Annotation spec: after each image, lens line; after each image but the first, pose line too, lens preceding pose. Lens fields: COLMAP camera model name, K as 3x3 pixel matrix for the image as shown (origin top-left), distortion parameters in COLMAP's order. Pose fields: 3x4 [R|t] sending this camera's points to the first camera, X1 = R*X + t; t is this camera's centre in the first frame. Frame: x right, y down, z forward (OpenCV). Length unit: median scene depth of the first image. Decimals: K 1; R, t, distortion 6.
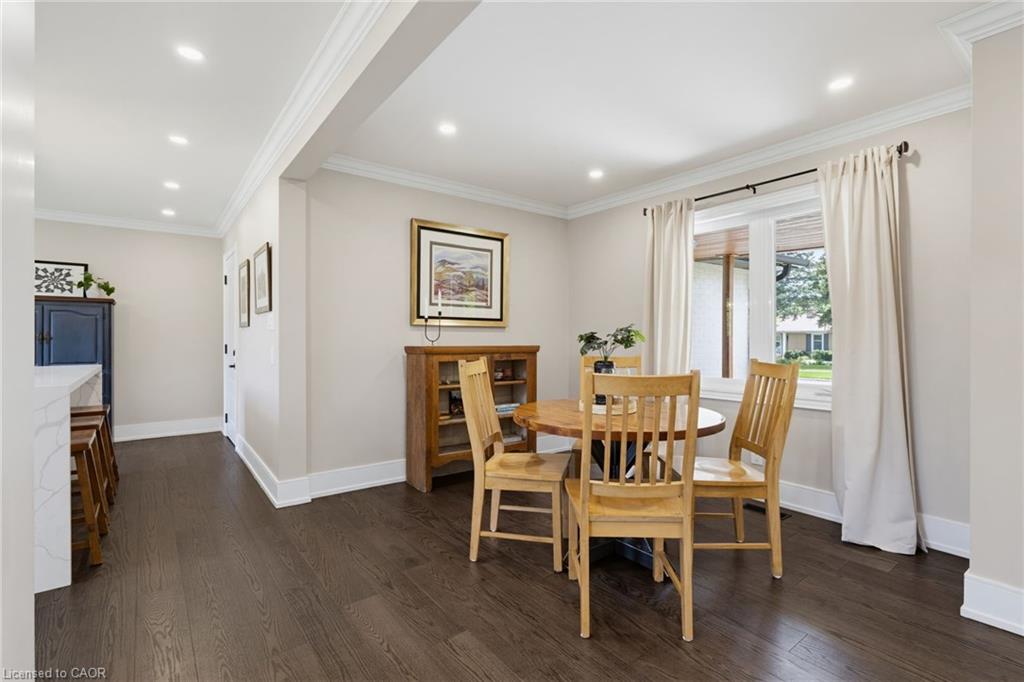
lens RADIAL K [[469.1, 0, 516.2], [0, 469.1, 339.8], [0, 0, 1]] dist [-0.002903, -0.000370]
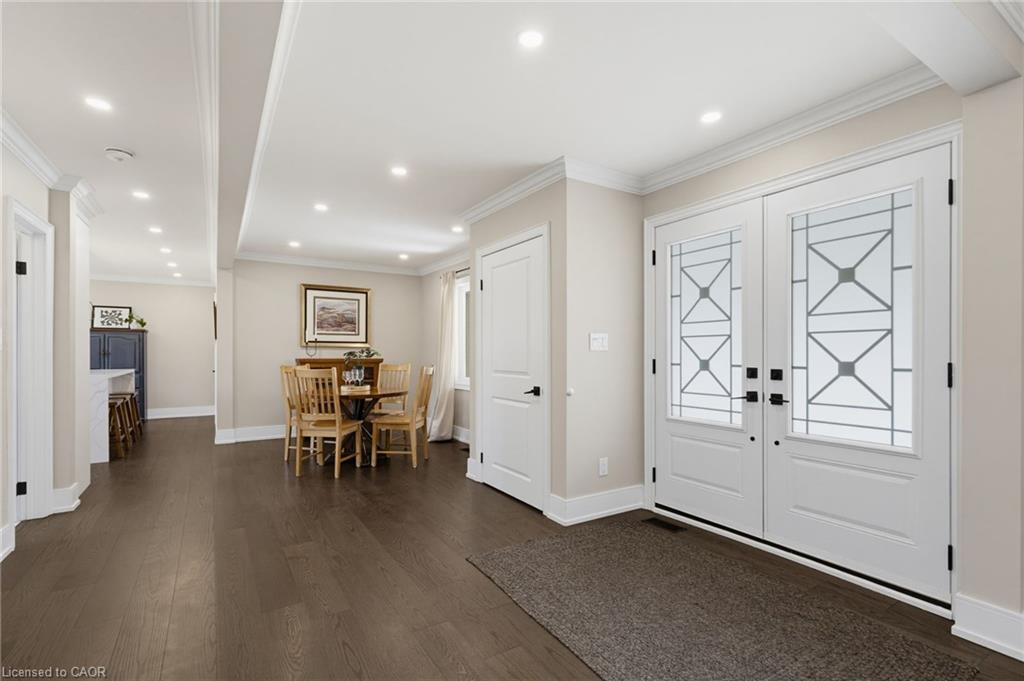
lens RADIAL K [[474.9, 0, 511.1], [0, 474.9, 353.9], [0, 0, 1]] dist [0.001551, 0.000335]
pose [[0.994933, 0.001931, -0.100520, 0.569017], [-0.002457, 0.999984, -0.005114, 0.002751], [0.100508, 0.005335, 0.994922, -0.512828]]
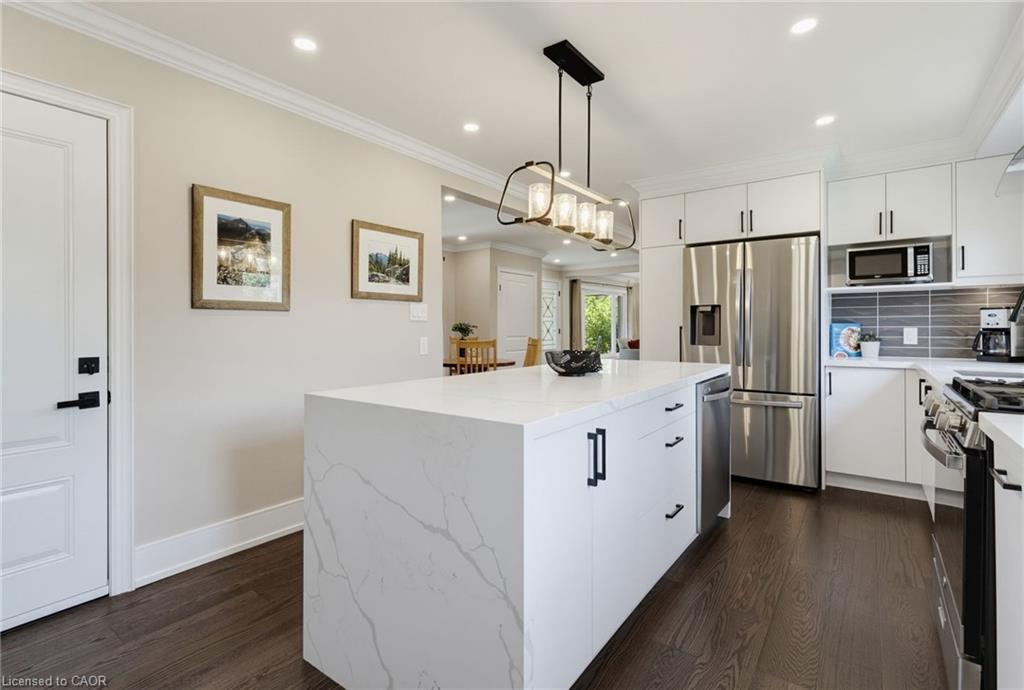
lens RADIAL K [[487.9, 0, 508.2], [0, 487.9, 327.4], [0, 0, 1]] dist [0.002817, 0.000082]
pose [[-0.267598, 0.001508, 0.963529, -1.124133], [0.008713, 0.999962, 0.000855, -0.002063], [-0.963491, 0.008624, -0.267601, 0.776334]]
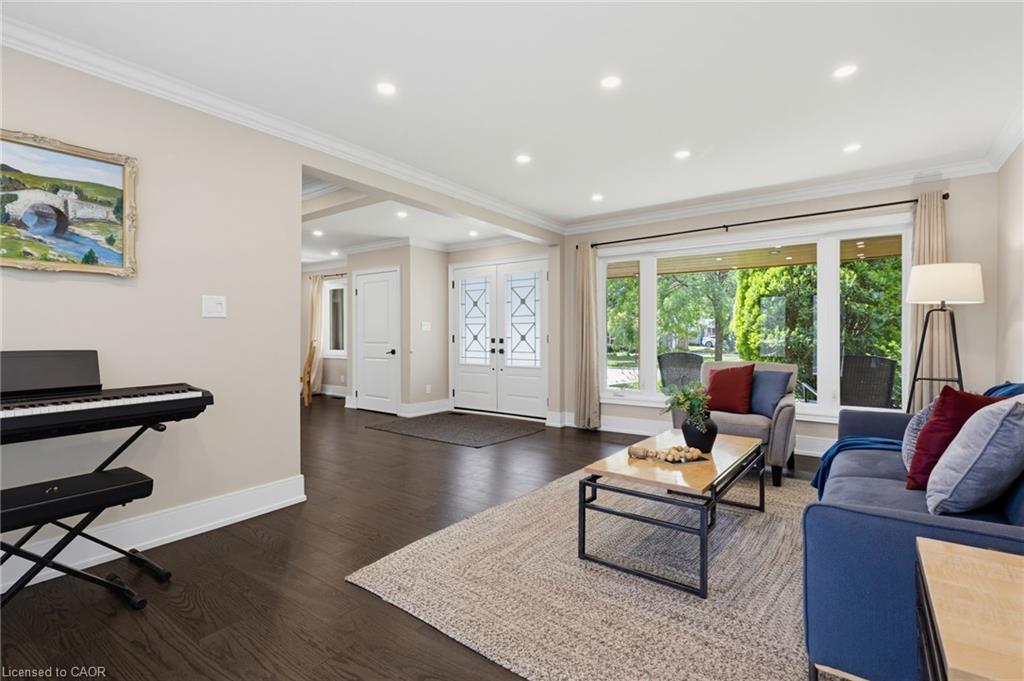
lens RADIAL K [[480.4, 0, 513.7], [0, 480.4, 335.6], [0, 0, 1]] dist [-0.001710, -0.000160]
pose [[0.962122, 0.001014, 0.272618, 0.488711], [0.000644, 0.999982, -0.005992, 0.017356], [-0.272620, 0.005940, 0.962104, -1.246547]]
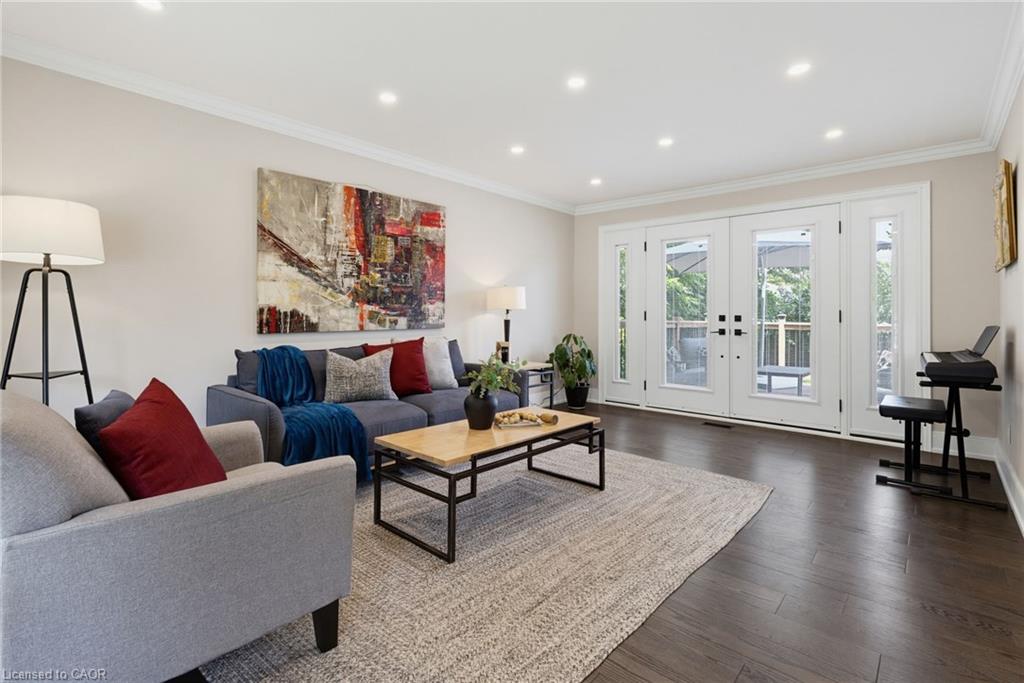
lens RADIAL K [[483.3, 0, 510.0], [0, 483.3, 308.3], [0, 0, 1]] dist [0.000570, -0.000083]
pose [[-0.982560, -0.007191, -0.185805, 0.932751], [-0.005988, 0.999957, -0.007034, 0.013438], [0.185848, -0.005799, -0.982561, -0.178919]]
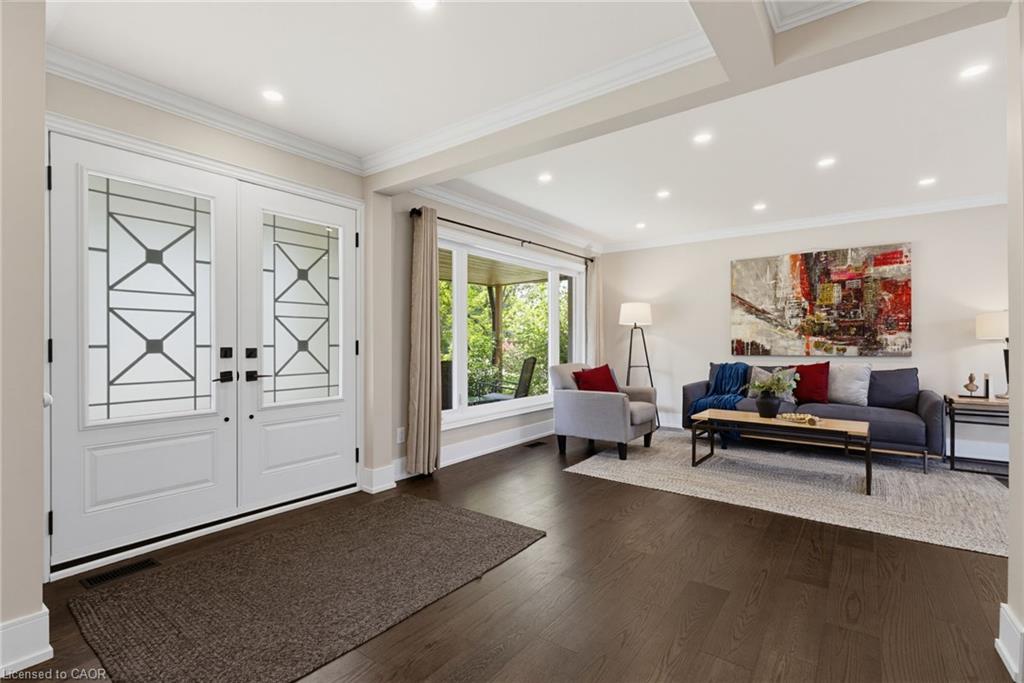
lens RADIAL K [[475.1, 0, 512.0], [0, 475.1, 341.5], [0, 0, 1]] dist [0.002326, 0.000302]
pose [[-0.269071, 0.002069, 0.963118, 0.144571], [0.004937, 0.999988, -0.000769, 0.011358], [-0.963108, 0.004548, -0.269078, -0.066212]]
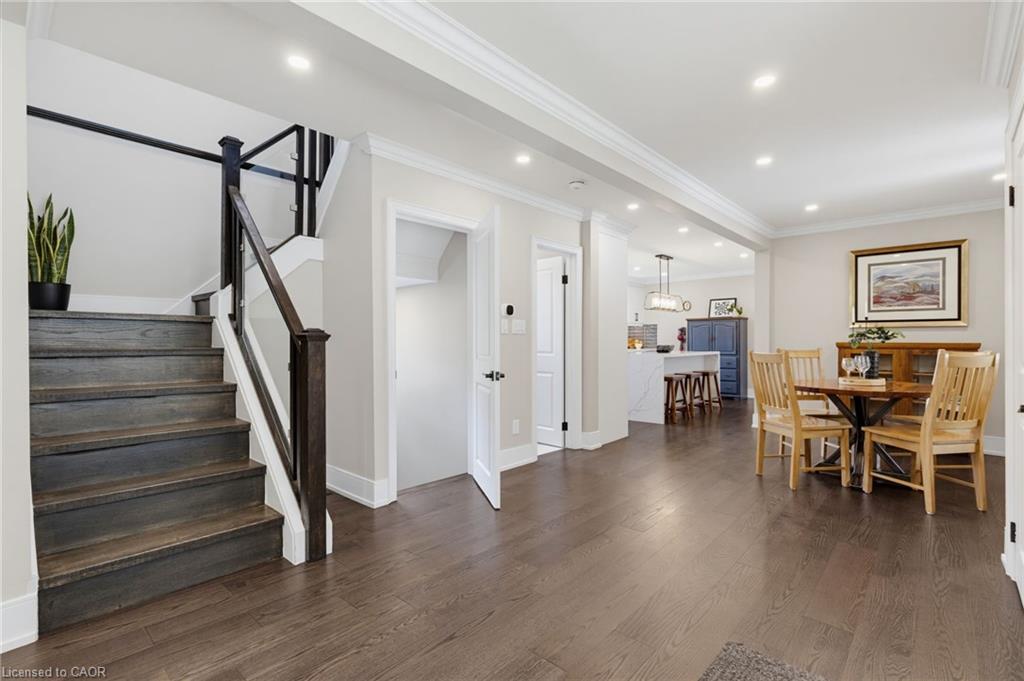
lens RADIAL K [[472.8, 0, 517.4], [0, 472.8, 342.6], [0, 0, 1]] dist [0.007448, 0.000634]
pose [[0.180883, 0.003733, -0.983497, 0.791288], [-0.004759, 0.999984, 0.002921, 0.011072], [0.983493, 0.004153, 0.180898, -0.184057]]
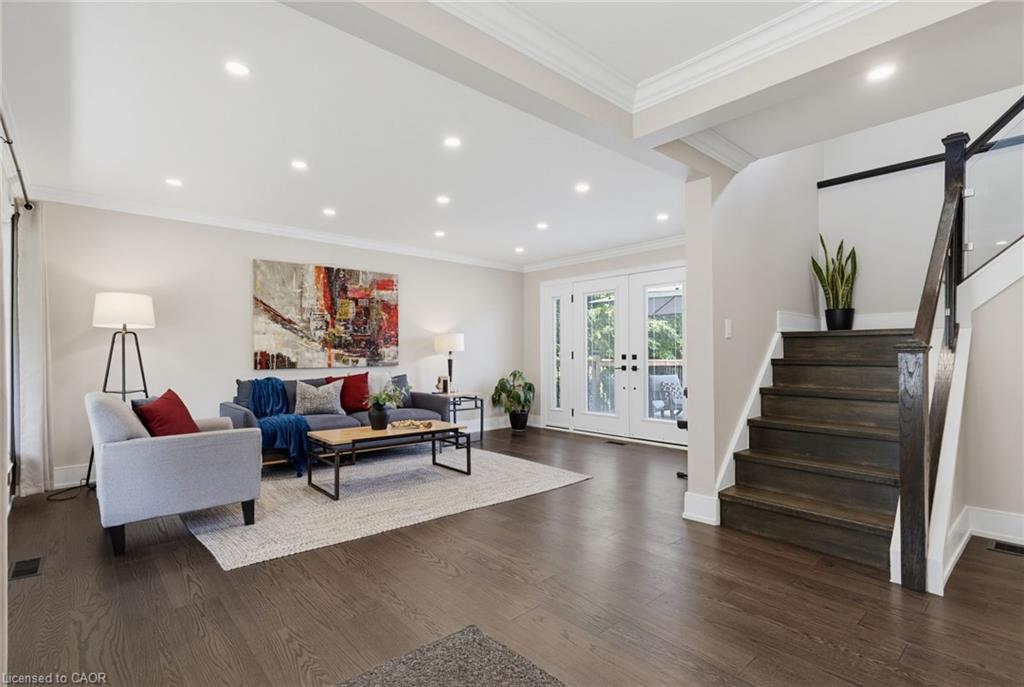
lens RADIAL K [[486.8, 0, 500.9], [0, 486.8, 349.4], [0, 0, 1]] dist [0.000634, 0.000449]
pose [[-0.998173, 0.001686, -0.060395, 0.689071], [0.001990, 0.999986, -0.004983, 0.010285], [0.060385, -0.005094, -0.998162, 0.155517]]
